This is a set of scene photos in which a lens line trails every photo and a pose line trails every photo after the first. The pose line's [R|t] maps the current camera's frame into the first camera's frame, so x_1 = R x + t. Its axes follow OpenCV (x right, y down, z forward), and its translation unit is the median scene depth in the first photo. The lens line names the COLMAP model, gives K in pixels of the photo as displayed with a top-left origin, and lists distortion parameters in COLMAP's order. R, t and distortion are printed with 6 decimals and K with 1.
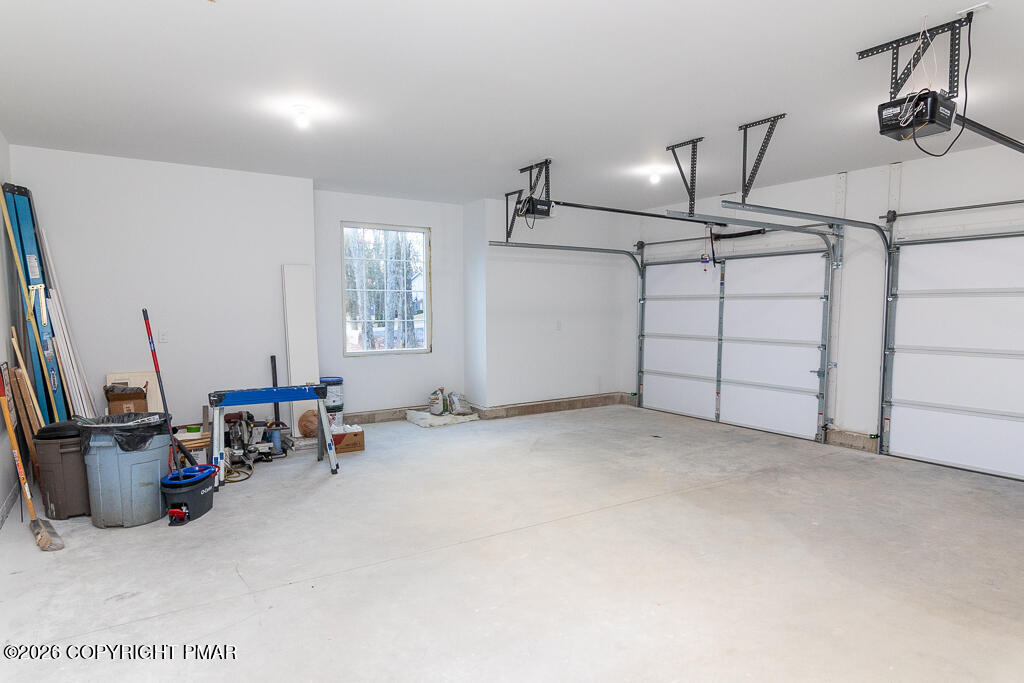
lens RADIAL K [[587.2, 0, 517.2], [0, 587.2, 345.4], [0, 0, 1]] dist [-0.002714, 0.004177]
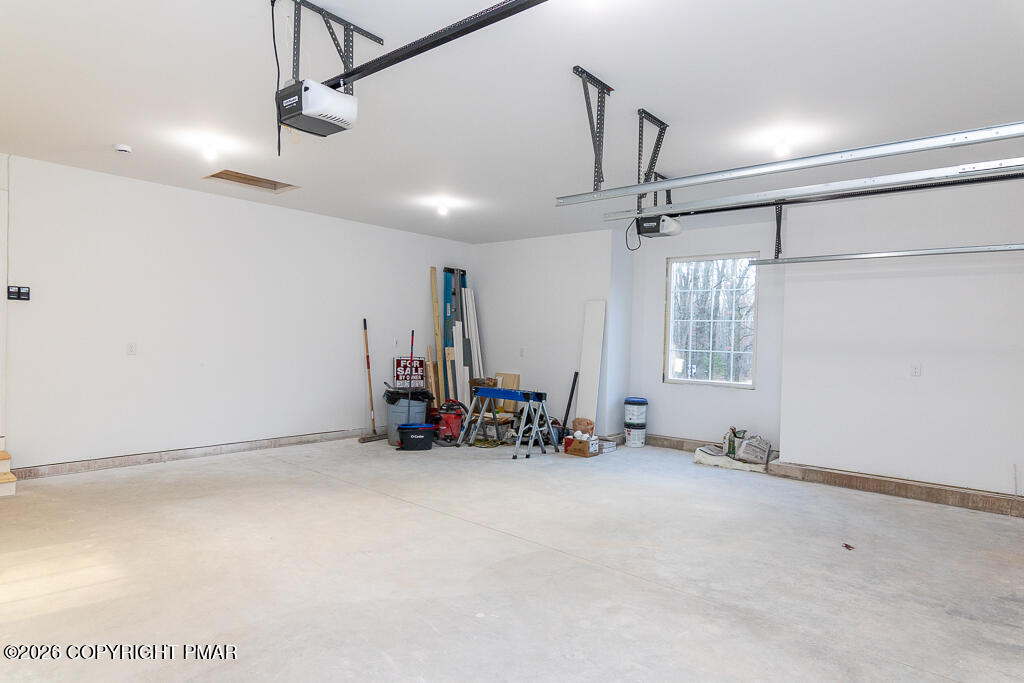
lens RADIAL K [[587.2, 0, 517.6], [0, 587.2, 339.2], [0, 0, 1]] dist [-0.002714, 0.004177]
pose [[0.273797, 0.011192, -0.961722, 0.697016], [-0.088981, 0.995939, -0.013742, -0.021750], [0.957663, 0.089337, 0.273681, 0.458091]]
